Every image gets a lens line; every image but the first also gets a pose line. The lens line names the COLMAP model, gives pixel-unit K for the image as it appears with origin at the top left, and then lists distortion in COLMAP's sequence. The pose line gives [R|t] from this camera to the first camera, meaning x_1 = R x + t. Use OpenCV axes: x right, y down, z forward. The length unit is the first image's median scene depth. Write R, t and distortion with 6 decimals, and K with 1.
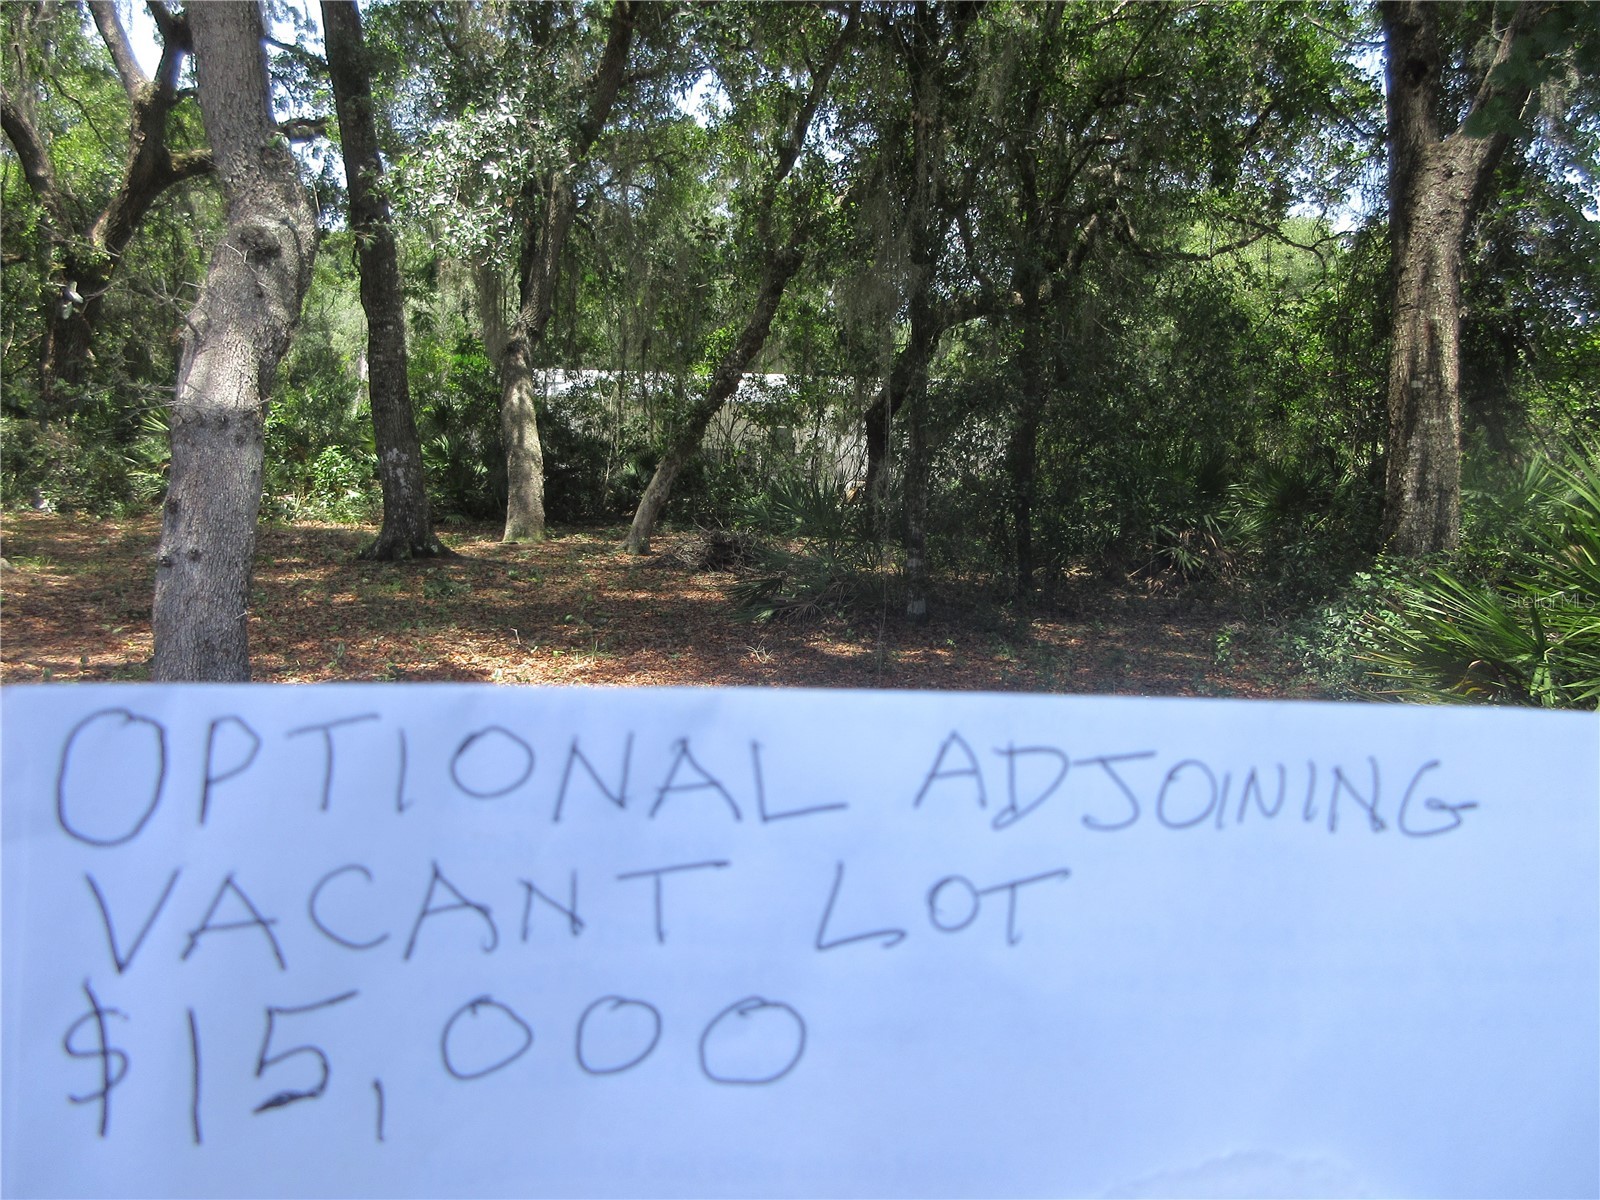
lens RADIAL K [[1185.7, 0, 799.7], [0, 1185.7, 569.8], [0, 0, 1]] dist [0.000170, -0.001748]
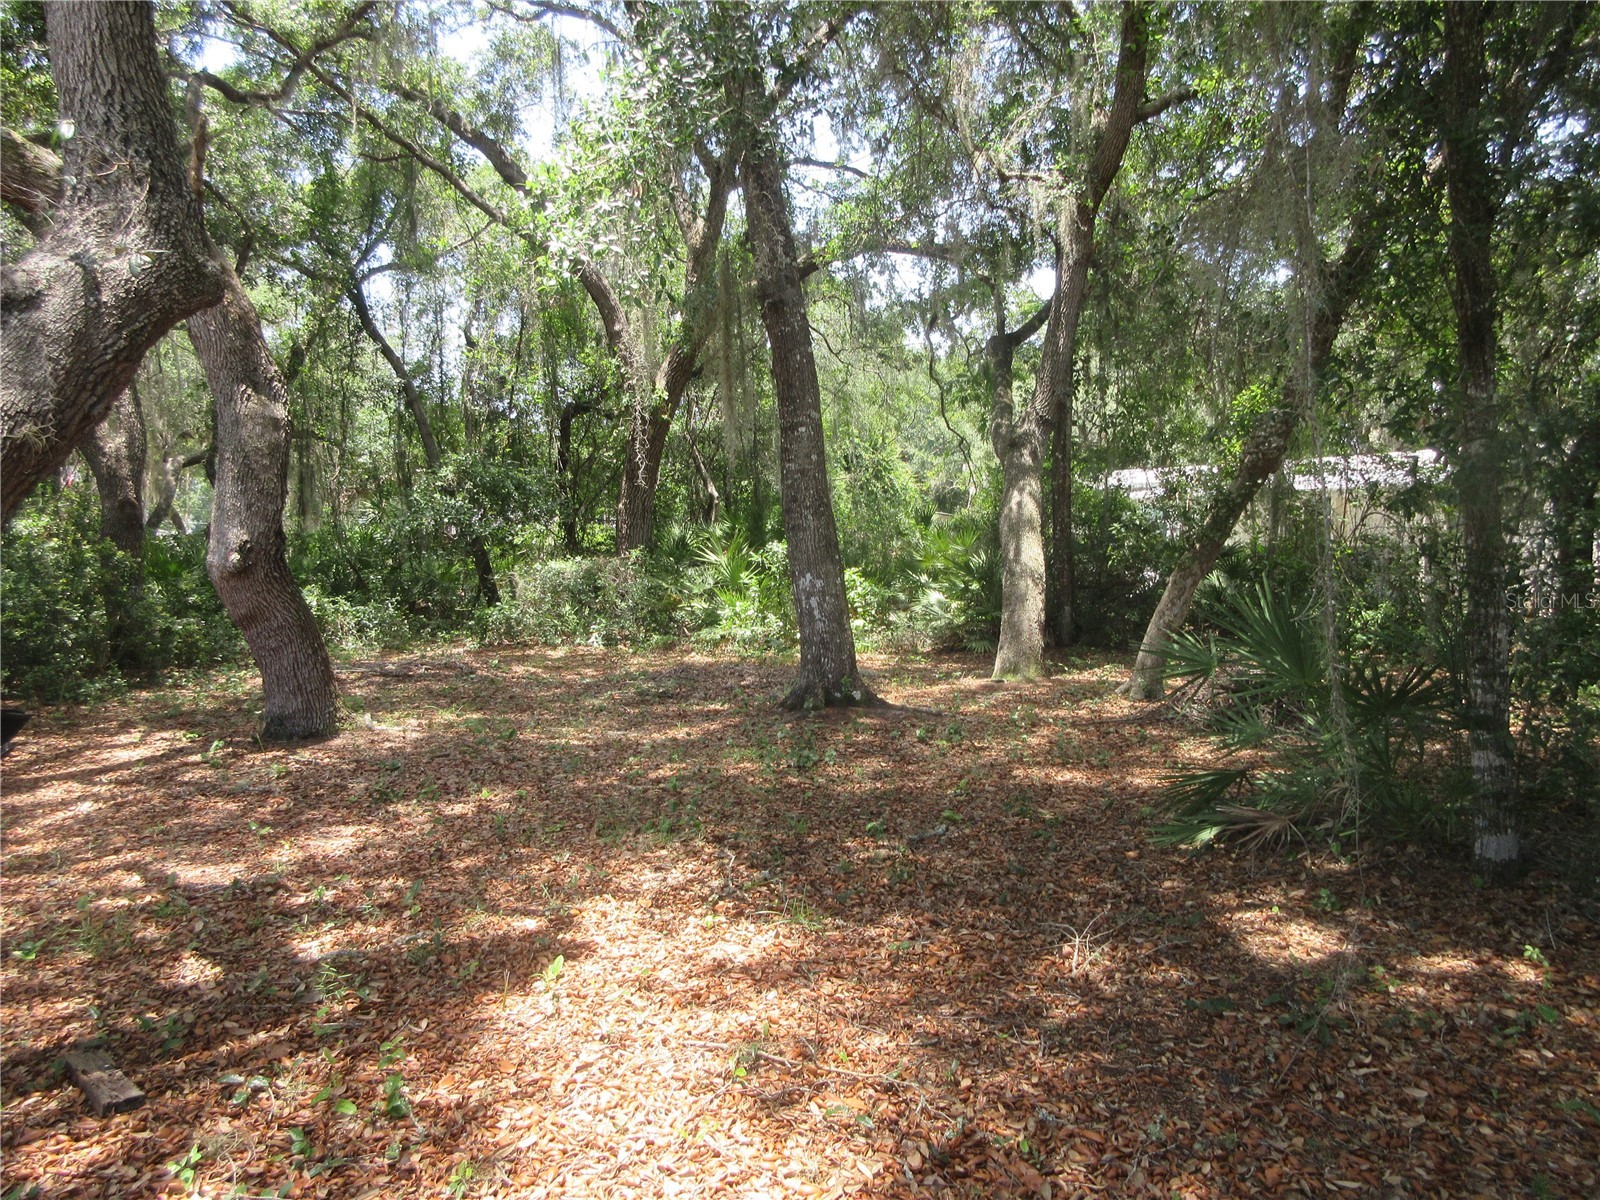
lens RADIAL K [[1180.7, 0, 798.7], [0, 1180.7, 574.6], [0, 0, 1]] dist [-0.003226, 0.004385]
pose [[0.841616, -0.041853, -0.538453, 0.083069], [-0.004257, 0.996448, -0.084105, -0.028014], [0.540060, 0.073076, 0.838448, 0.262821]]
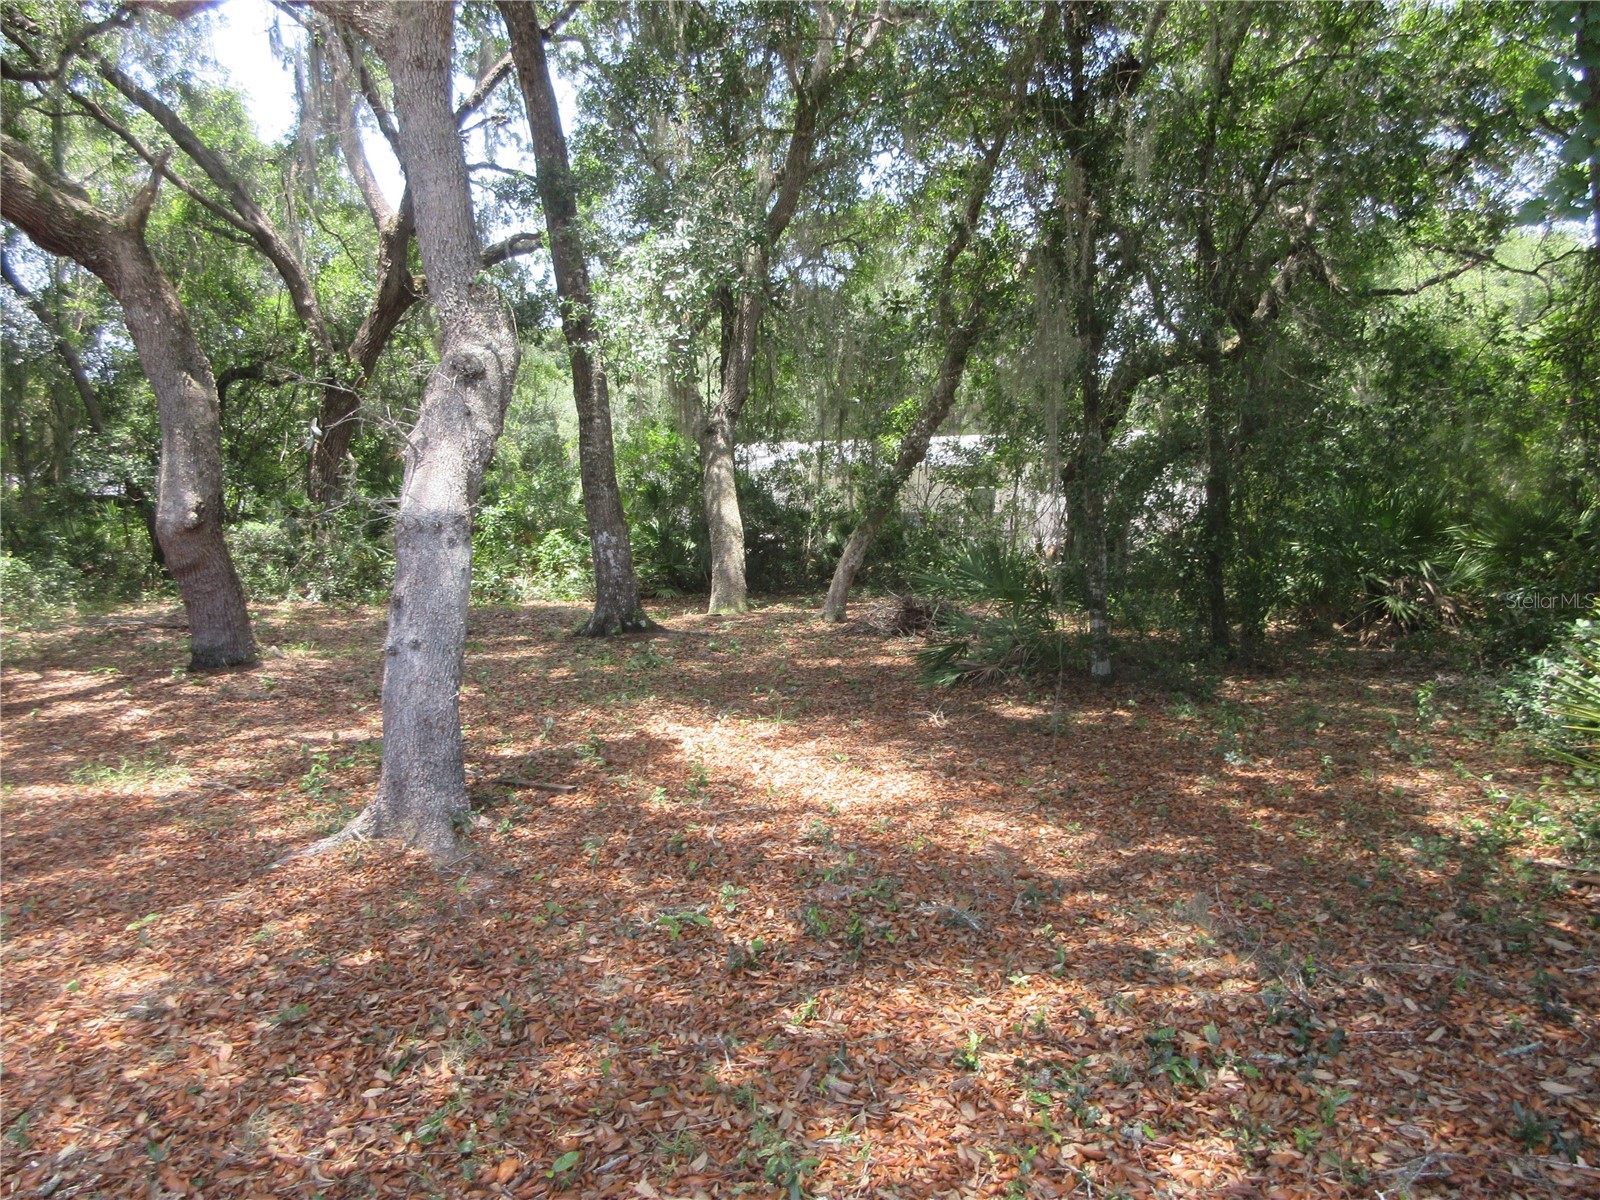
lens RADIAL K [[1180.7, 0, 798.7], [0, 1180.7, 574.6], [0, 0, 1]] dist [-0.003226, 0.004385]
pose [[0.983008, -0.039939, -0.179164, 0.019649], [0.031388, 0.998240, -0.050310, -0.003282], [0.180858, 0.043832, 0.982532, -0.018940]]
